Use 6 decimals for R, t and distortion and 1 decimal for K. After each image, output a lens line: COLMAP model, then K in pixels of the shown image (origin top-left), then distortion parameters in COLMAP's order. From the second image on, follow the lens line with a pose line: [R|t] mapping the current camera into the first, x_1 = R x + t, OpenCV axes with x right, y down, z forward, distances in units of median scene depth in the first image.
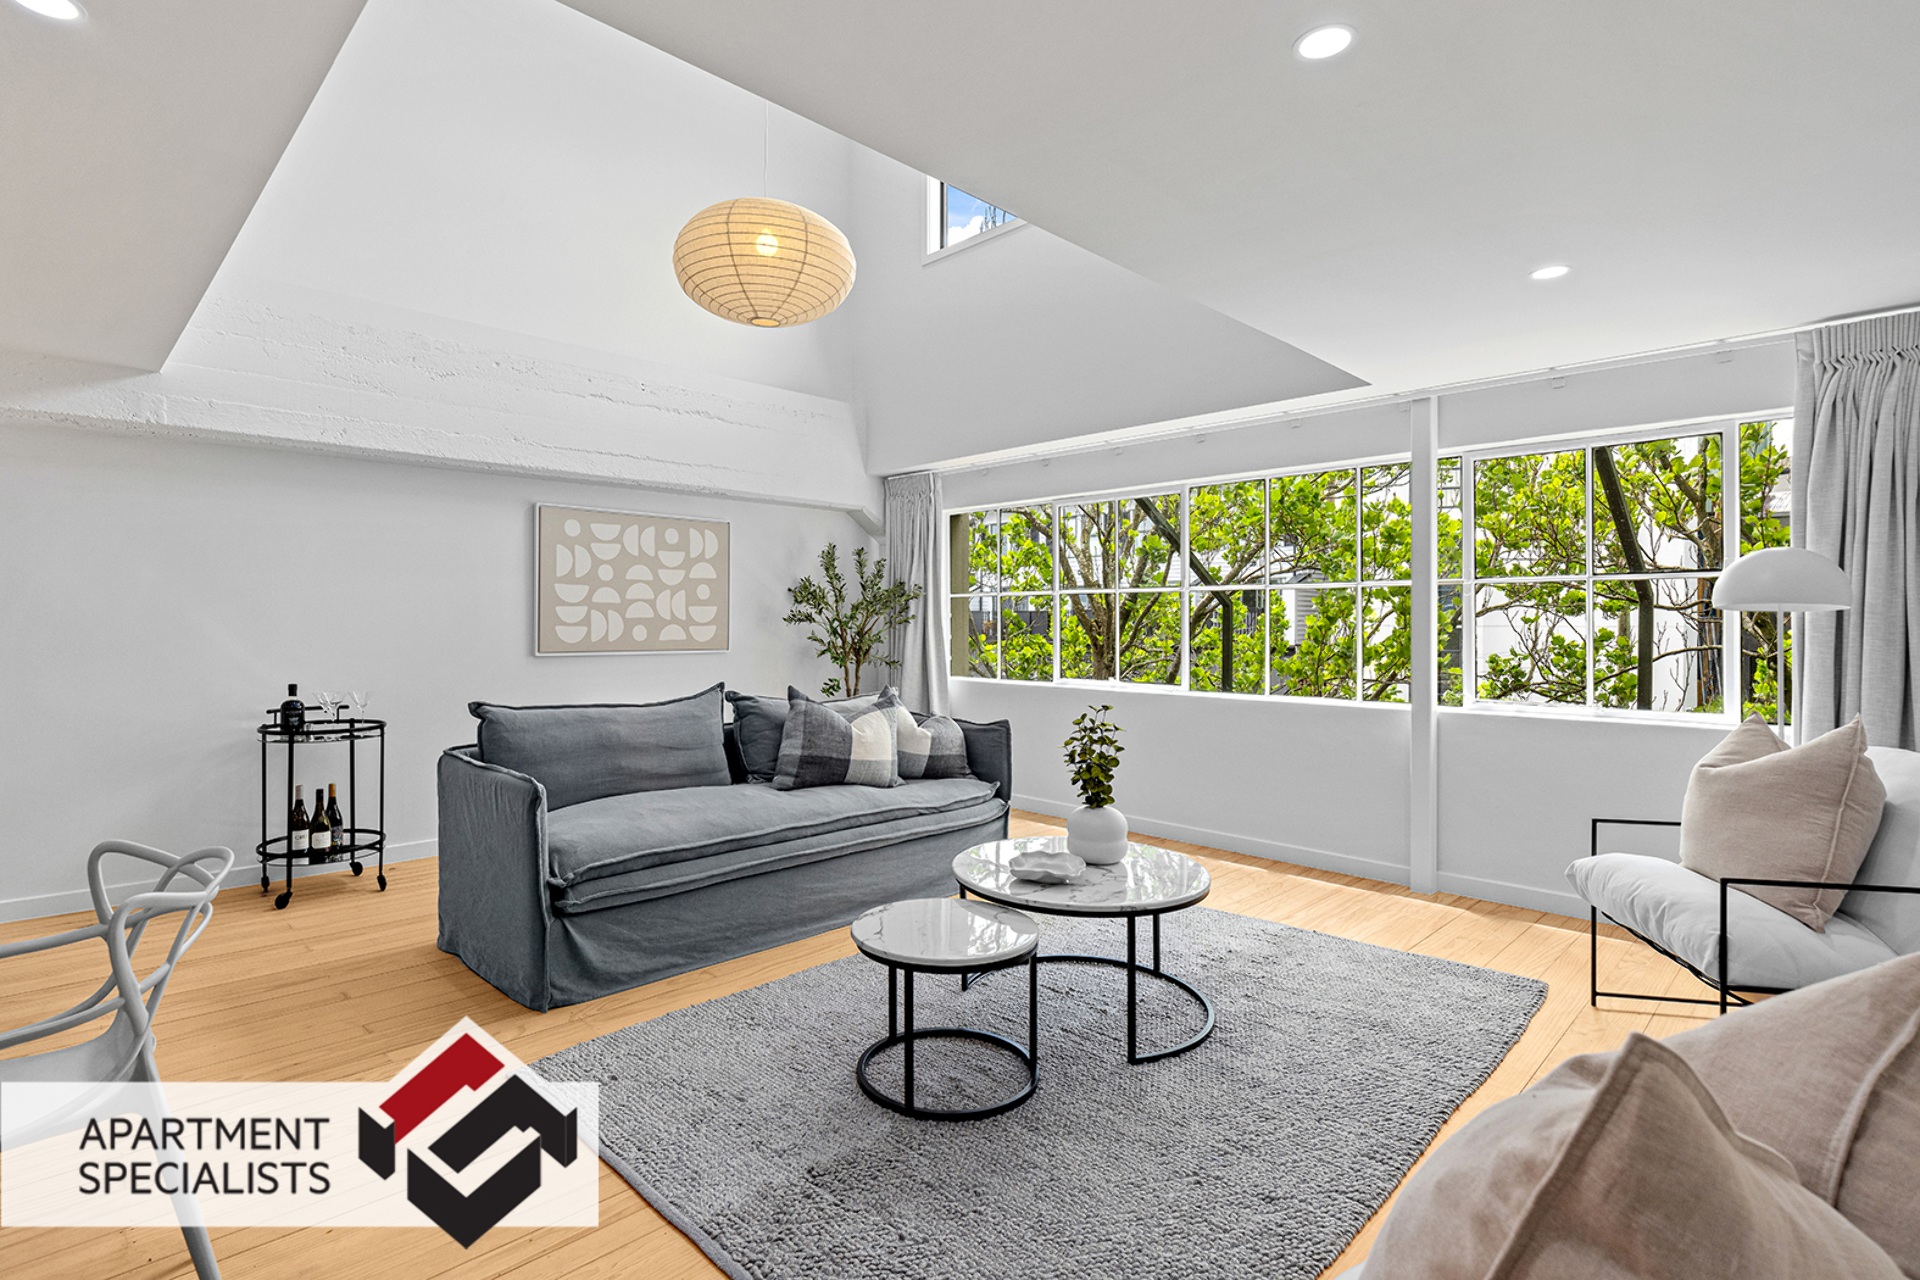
lens RADIAL K [[933.6, 0, 913.8], [0, 933.6, 627.4], [0, 0, 1]] dist [0.015736, -0.001048]
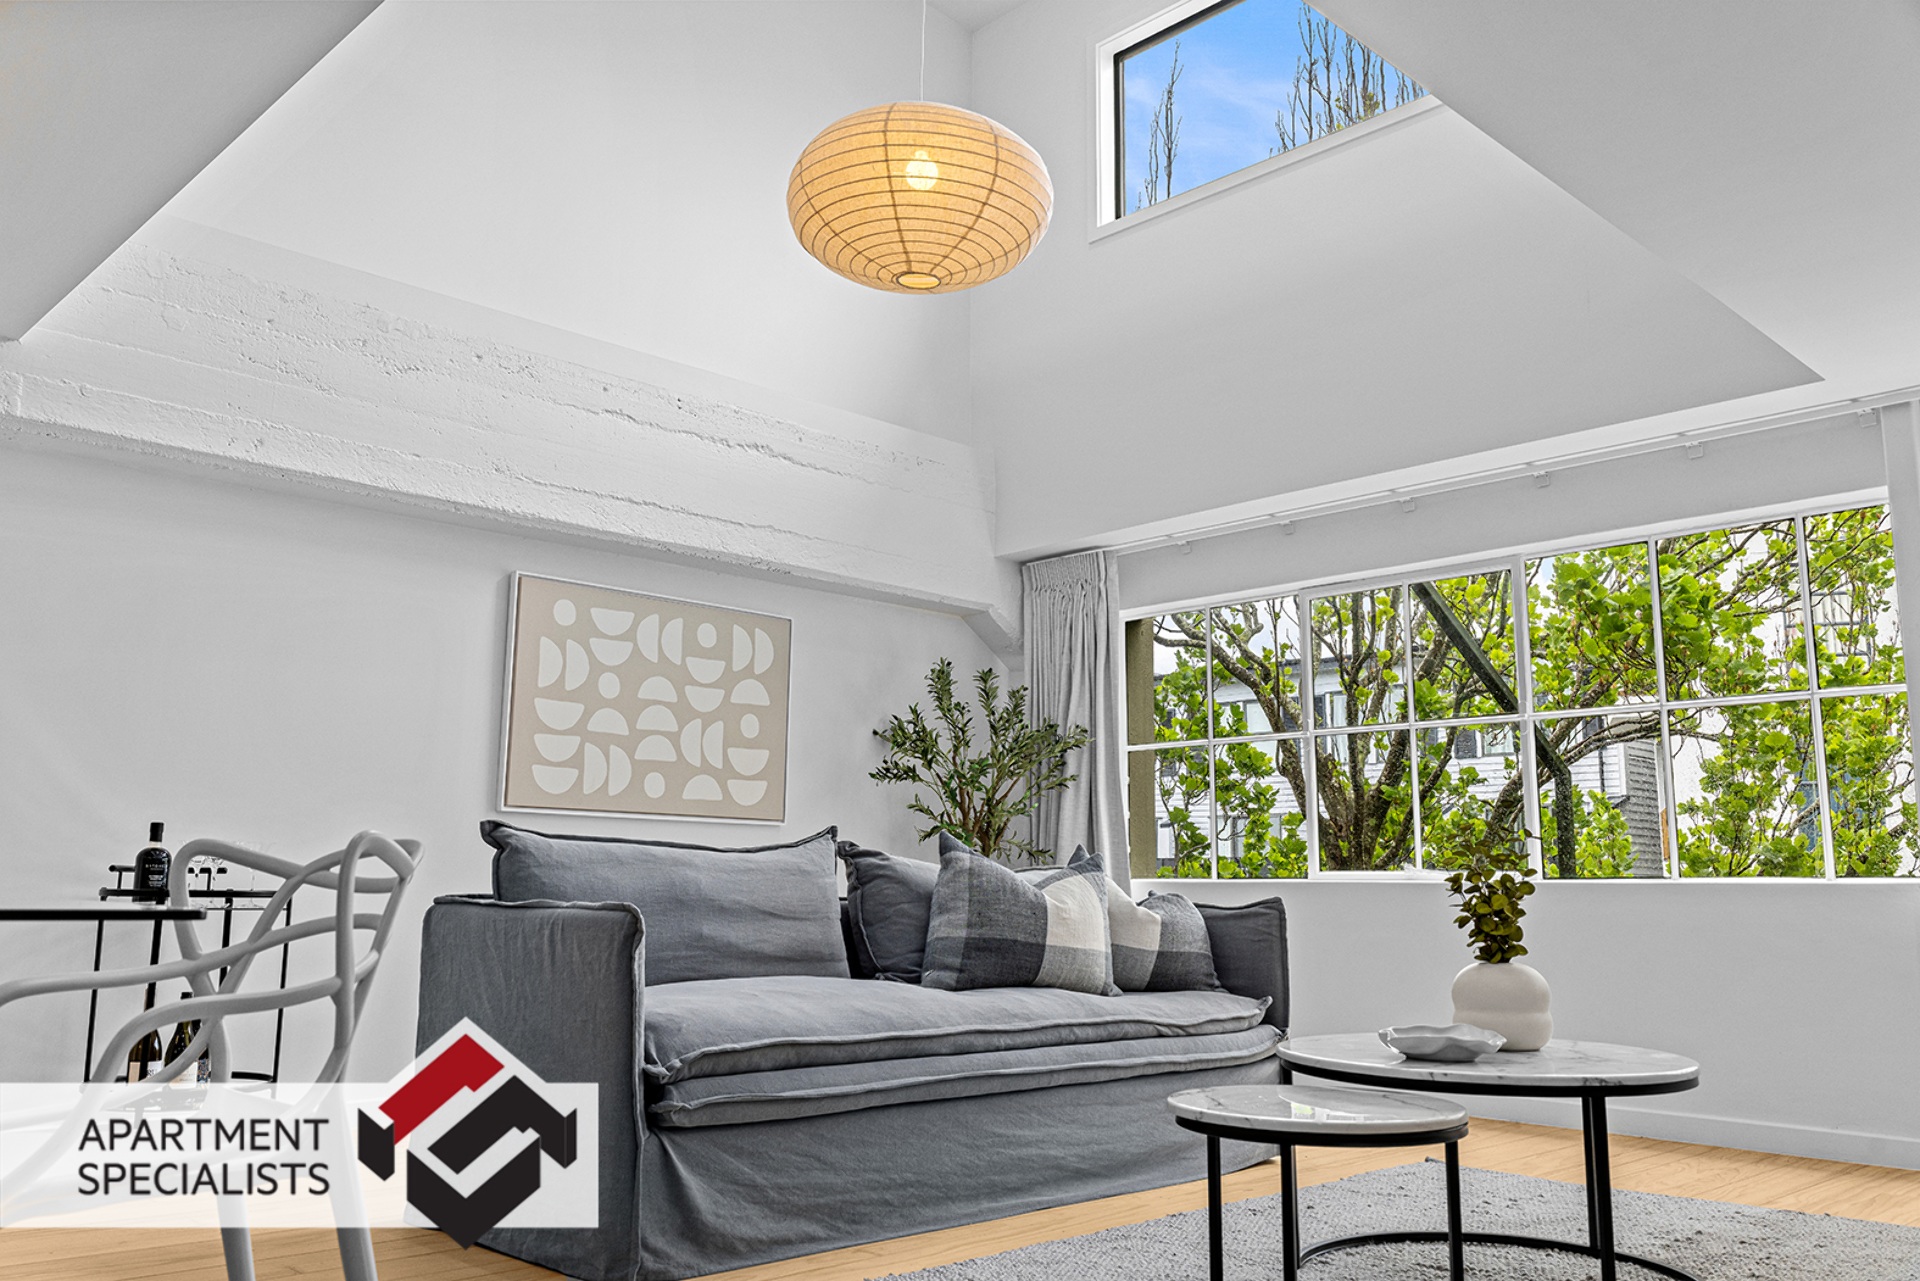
lens RADIAL K [[1556.9, 0, 962.8], [0, 1556.9, 645.0], [0, 0, 1]] dist [0.009722, 0.002805]
pose [[0.999933, 0.007957, 0.008420, -0.133869], [-0.006479, 0.986614, -0.162942, 0.113718], [-0.009603, 0.162877, 0.986600, -0.061593]]
